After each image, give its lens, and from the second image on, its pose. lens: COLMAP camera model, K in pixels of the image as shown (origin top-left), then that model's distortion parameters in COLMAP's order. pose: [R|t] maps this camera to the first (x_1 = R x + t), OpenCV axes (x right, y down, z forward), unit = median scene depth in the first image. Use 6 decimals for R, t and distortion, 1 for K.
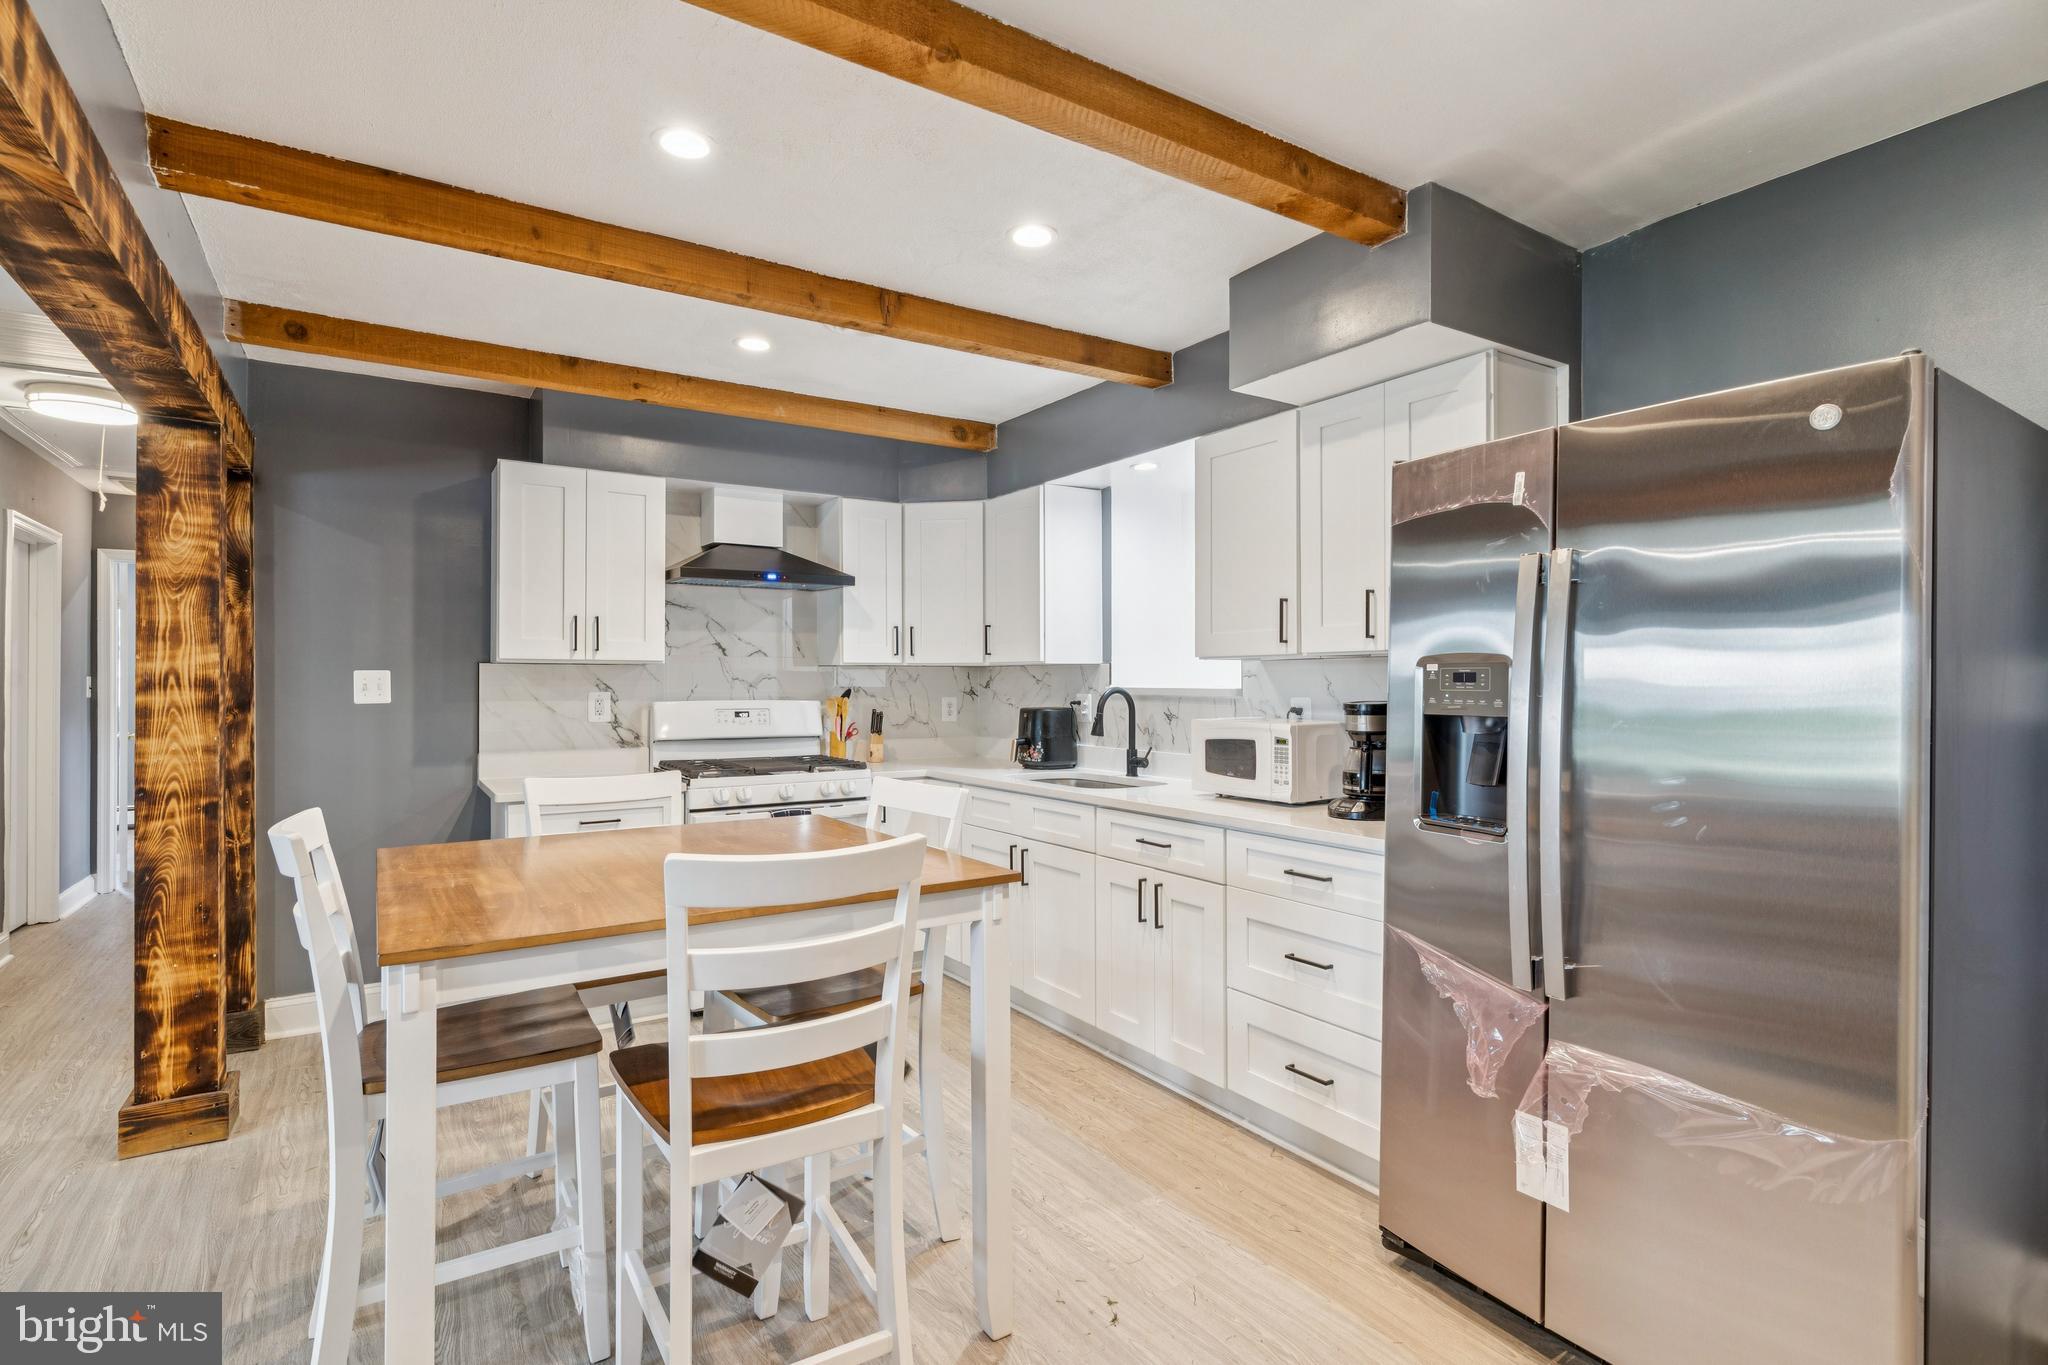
lens RADIAL K [[988.5, 0, 1018.8], [0, 988.5, 676.6], [0, 0, 1]] dist [-0.001411, 0.000049]
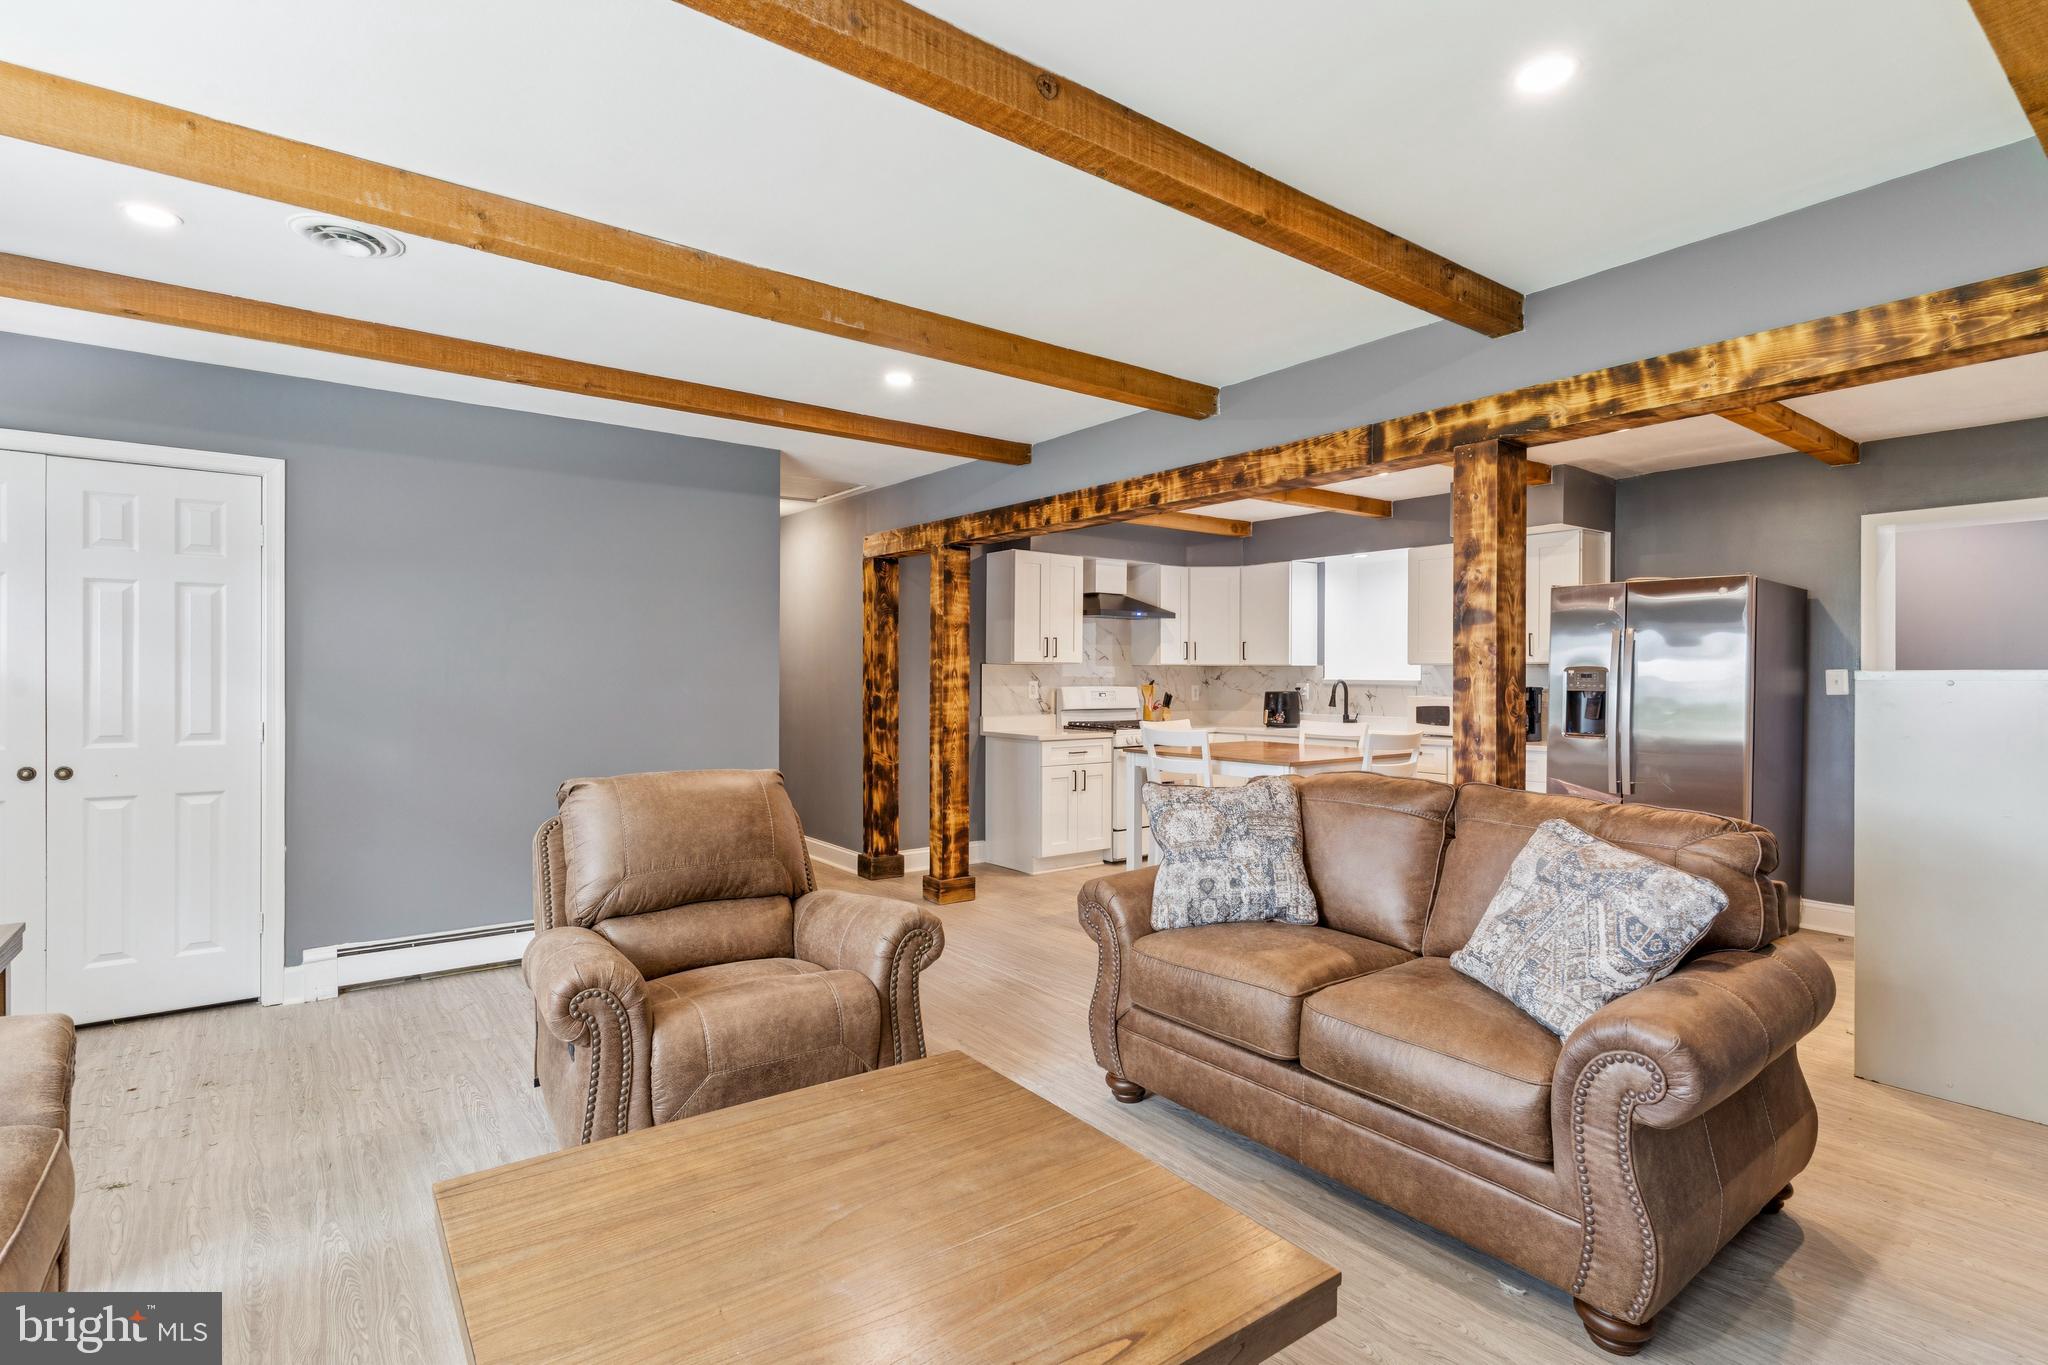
lens RADIAL K [[988.5, 0, 1020.9], [0, 988.5, 670.0], [0, 0, 1]] dist [-0.001411, 0.000049]
pose [[0.997611, 0.005093, 0.068891, -0.588300], [-0.005217, 0.999985, 0.001627, -0.005839], [-0.068881, -0.001983, 0.997623, -0.716978]]
